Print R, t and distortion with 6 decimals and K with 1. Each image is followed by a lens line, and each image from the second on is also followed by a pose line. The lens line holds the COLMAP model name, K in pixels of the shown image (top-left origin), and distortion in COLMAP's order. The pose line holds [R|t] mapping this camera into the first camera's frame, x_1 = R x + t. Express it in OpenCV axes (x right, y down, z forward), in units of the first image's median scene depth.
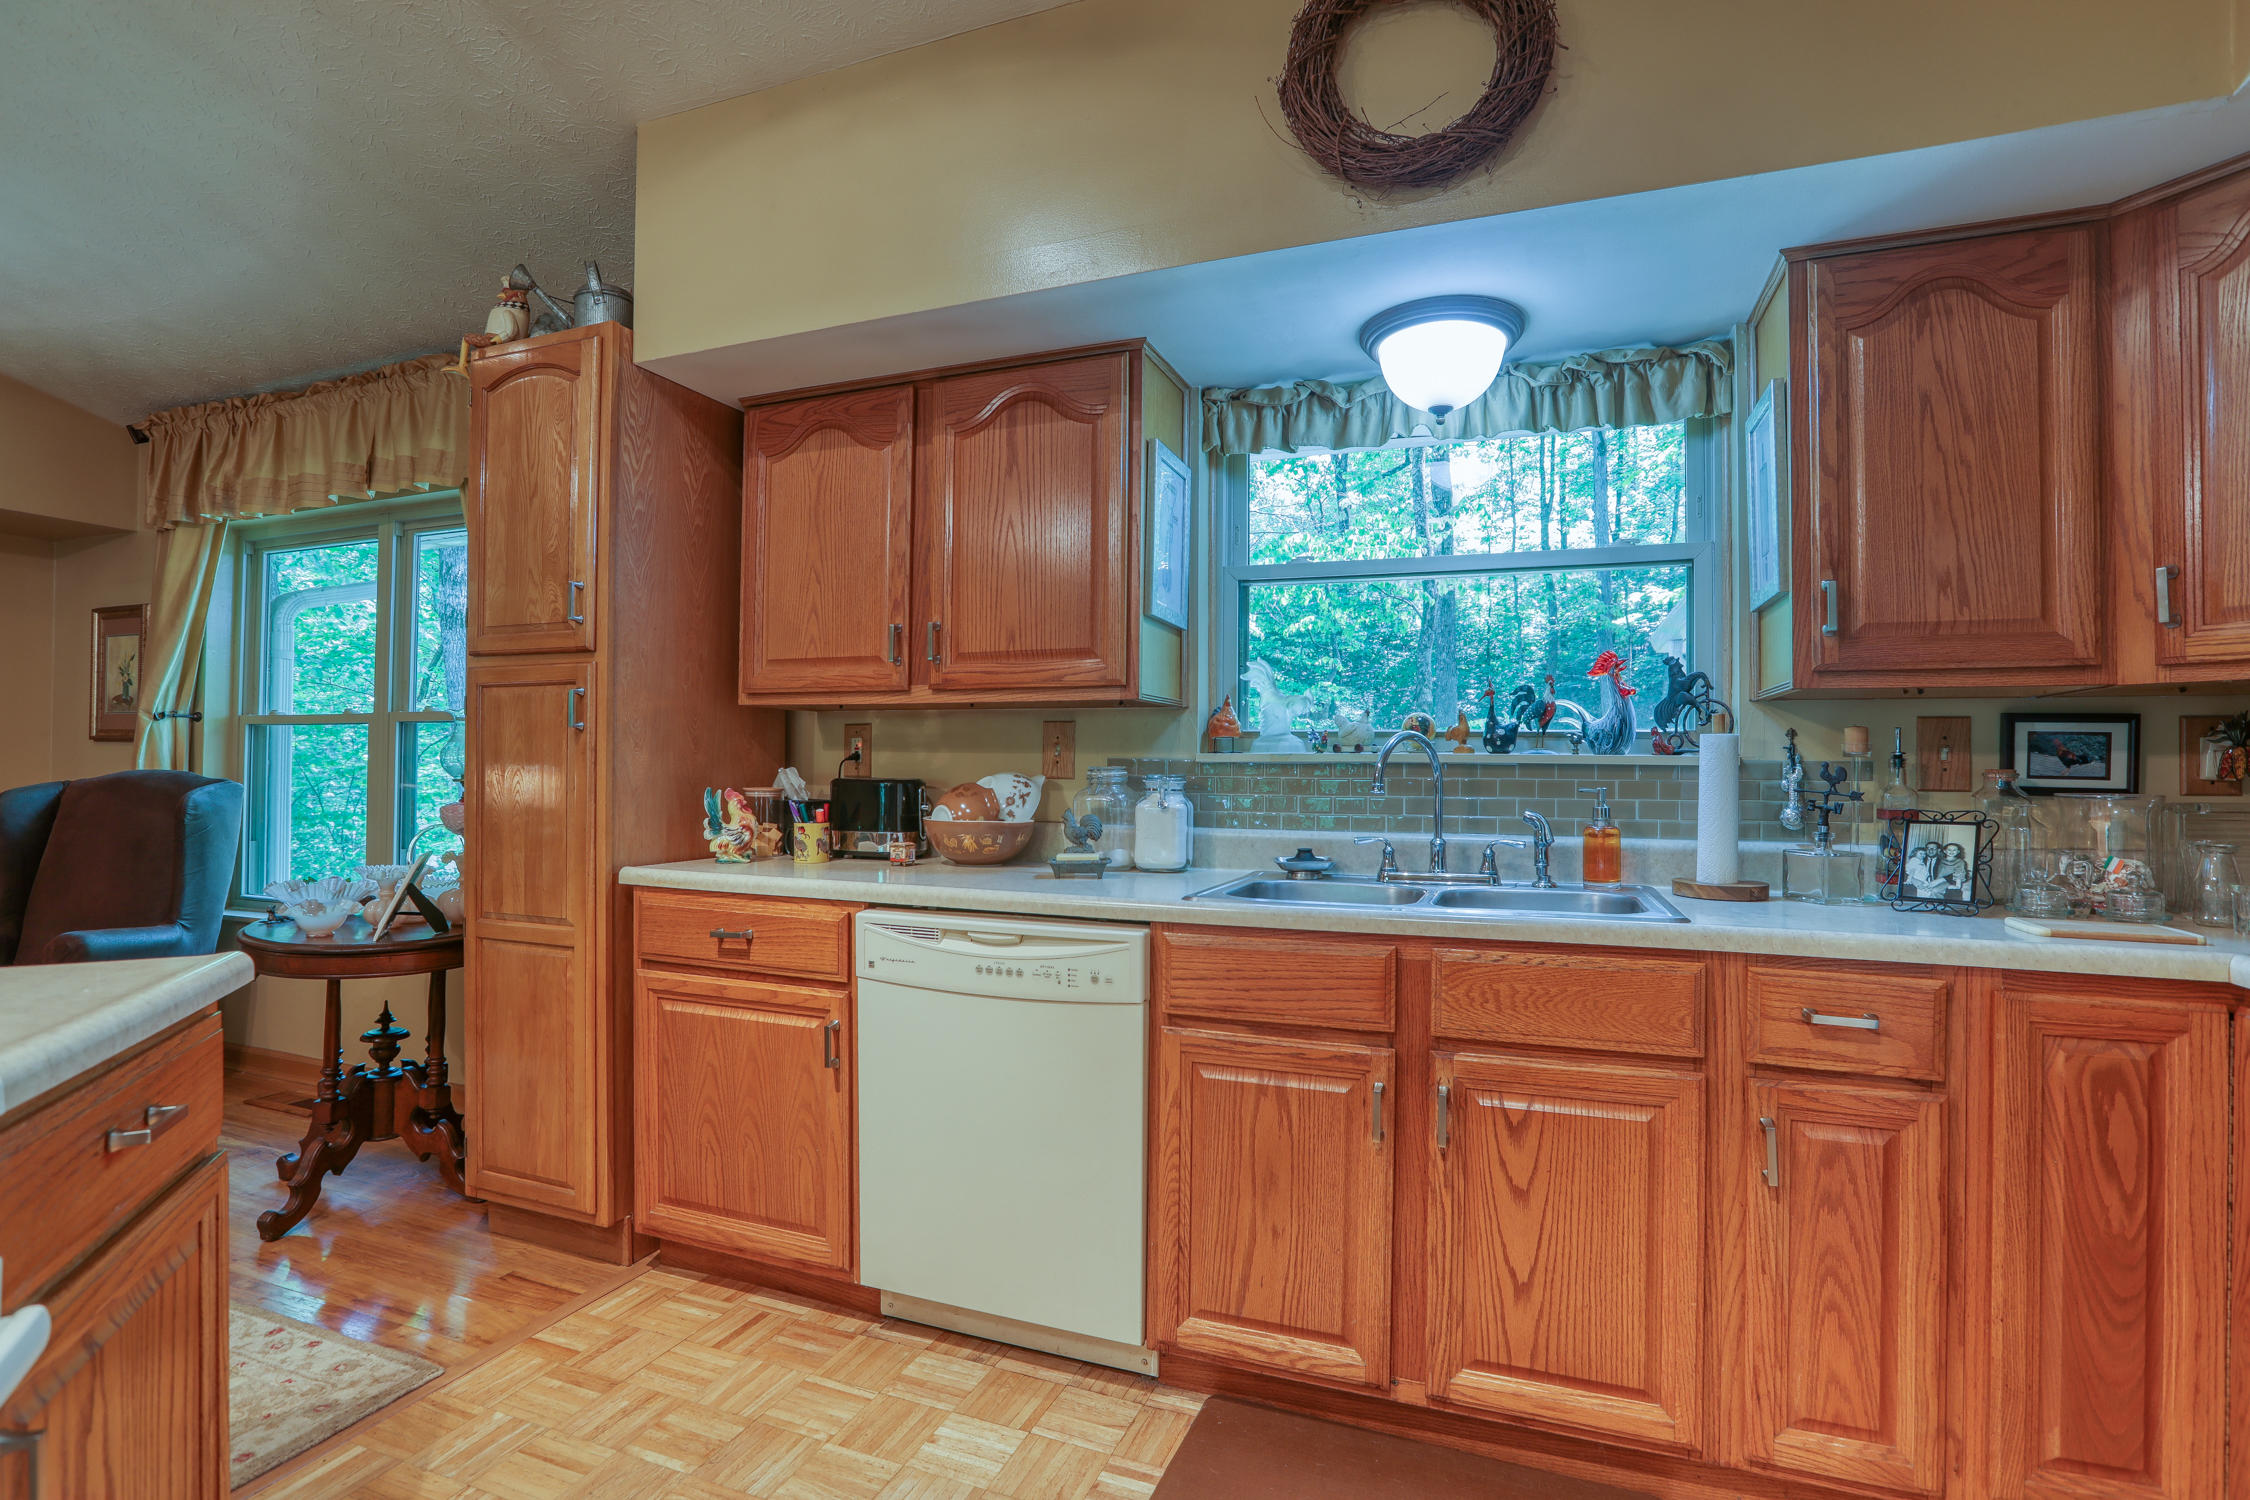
lens RADIAL K [[1068.7, 0, 1132.9], [0, 1068.7, 753.4], [0, 0, 1]] dist [-0.059496, 0.023438]
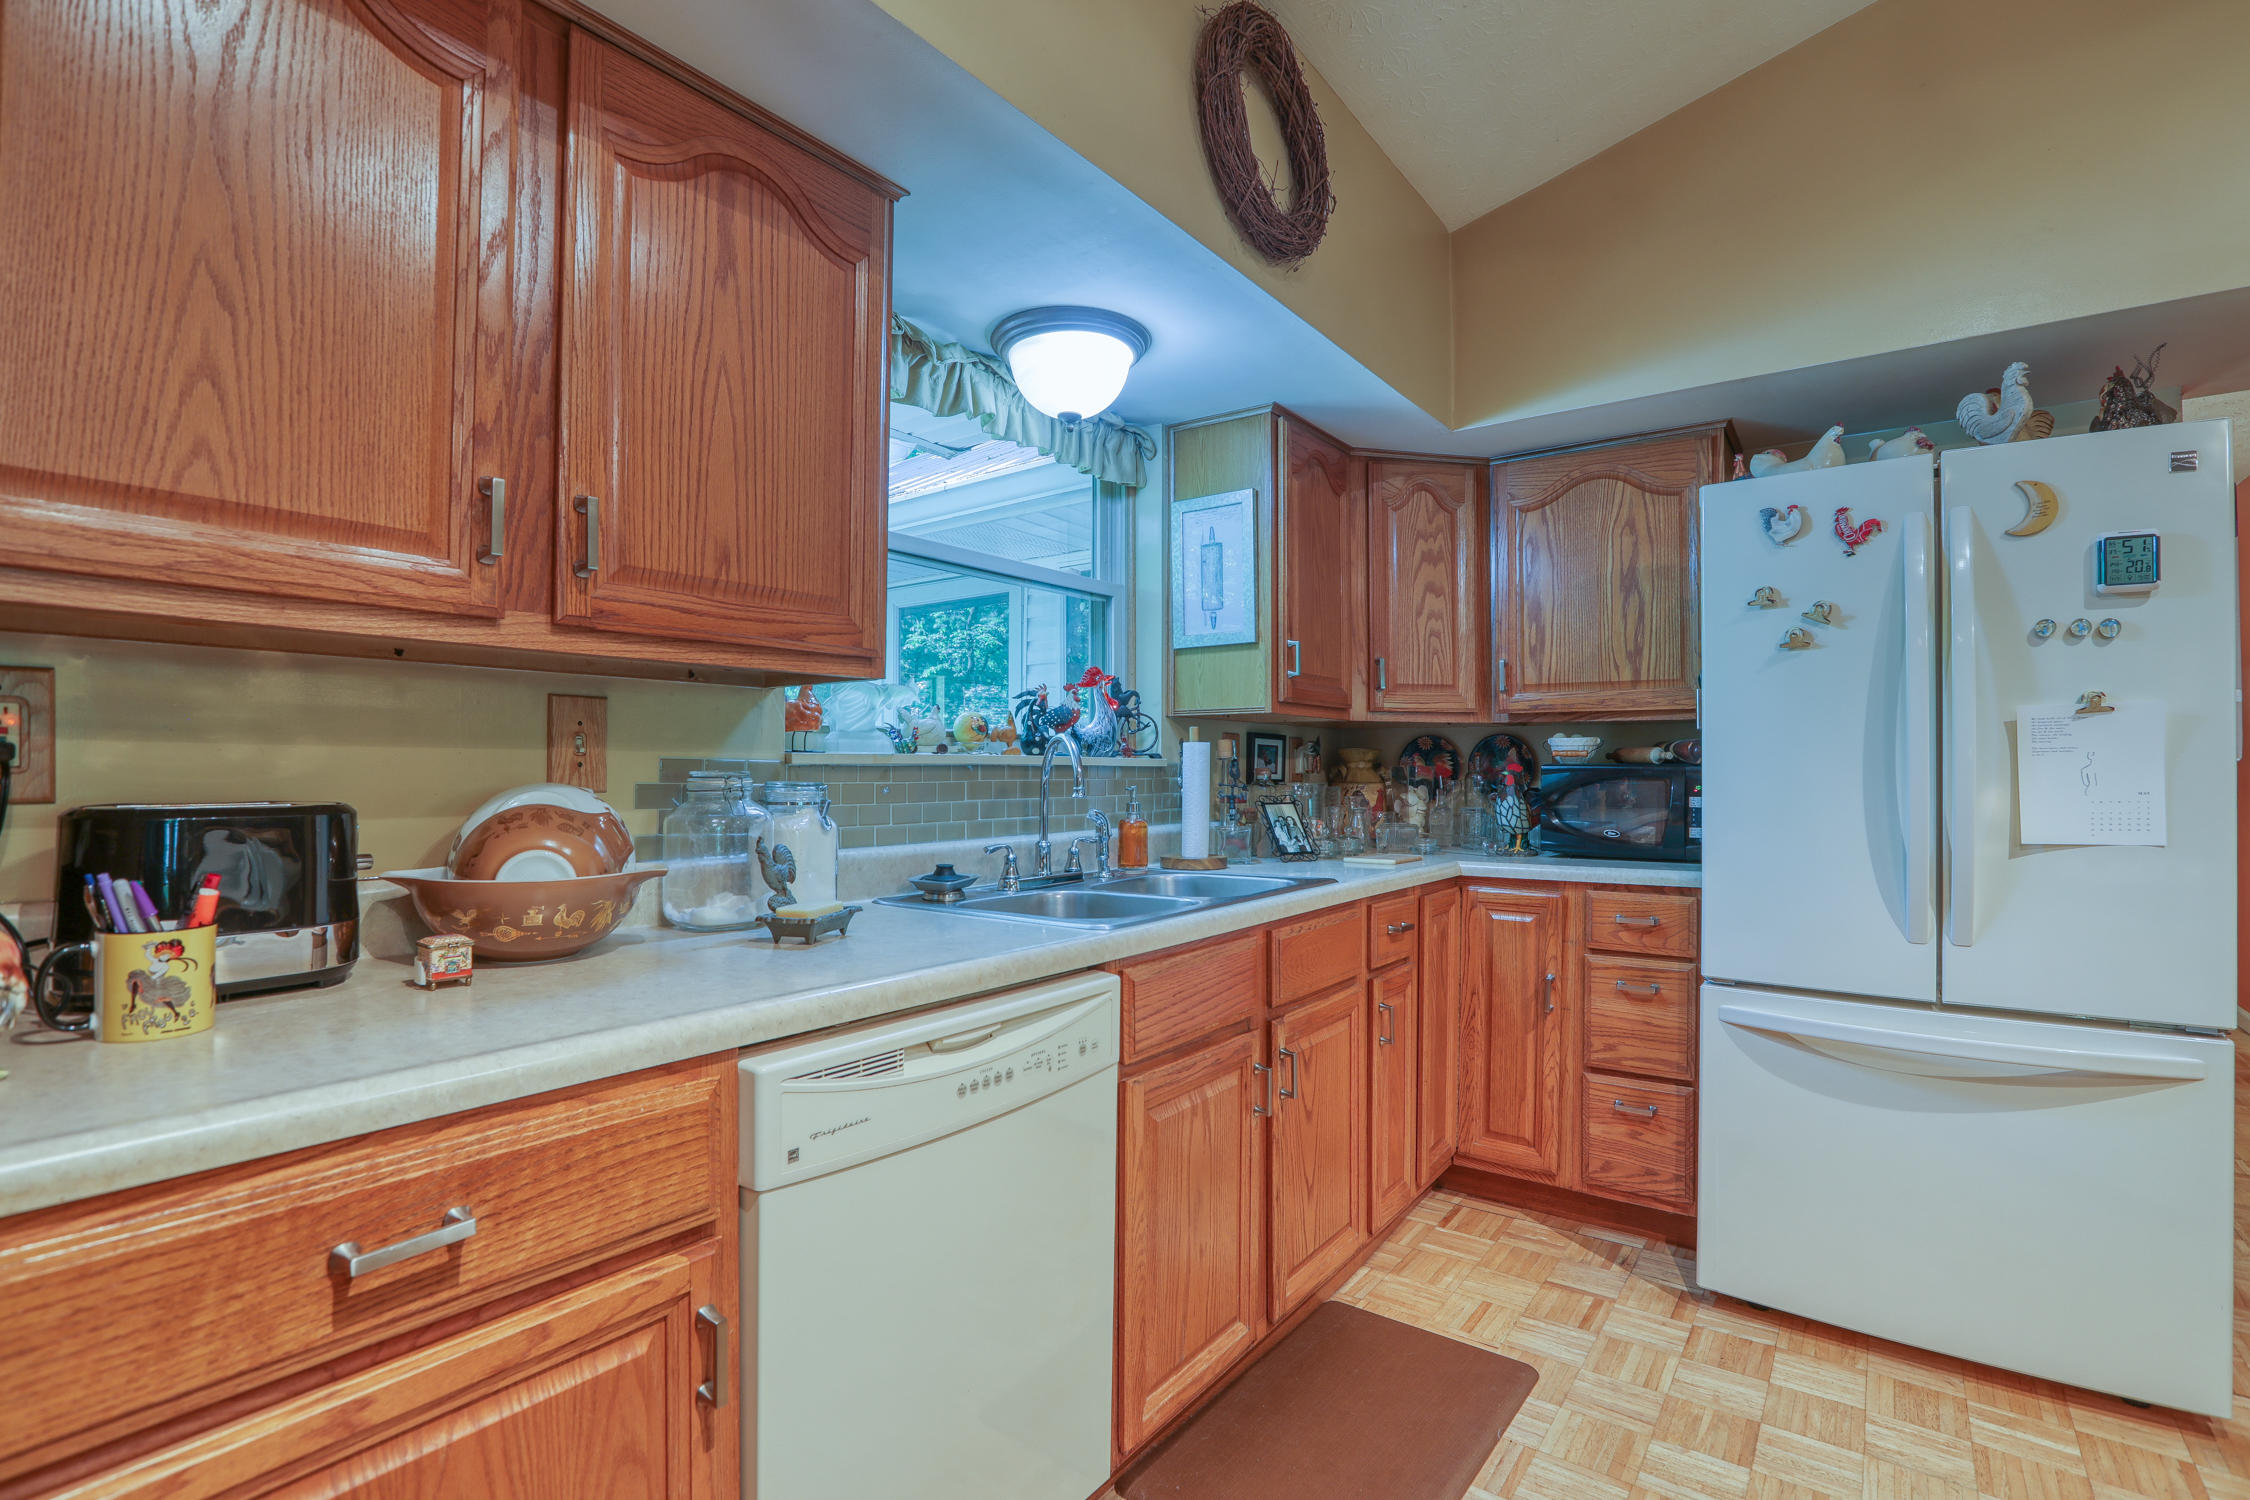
lens RADIAL K [[1047.8, 0, 1125.0], [0, 1047.8, 750.0], [0, 0, 1]] dist [-0.052028, 0.019191]
pose [[0.267853, 0.007646, 0.963430, -0.672145], [-0.013698, 0.999898, -0.004127, -0.001967], [-0.963362, -0.012092, 0.267930, 0.682806]]
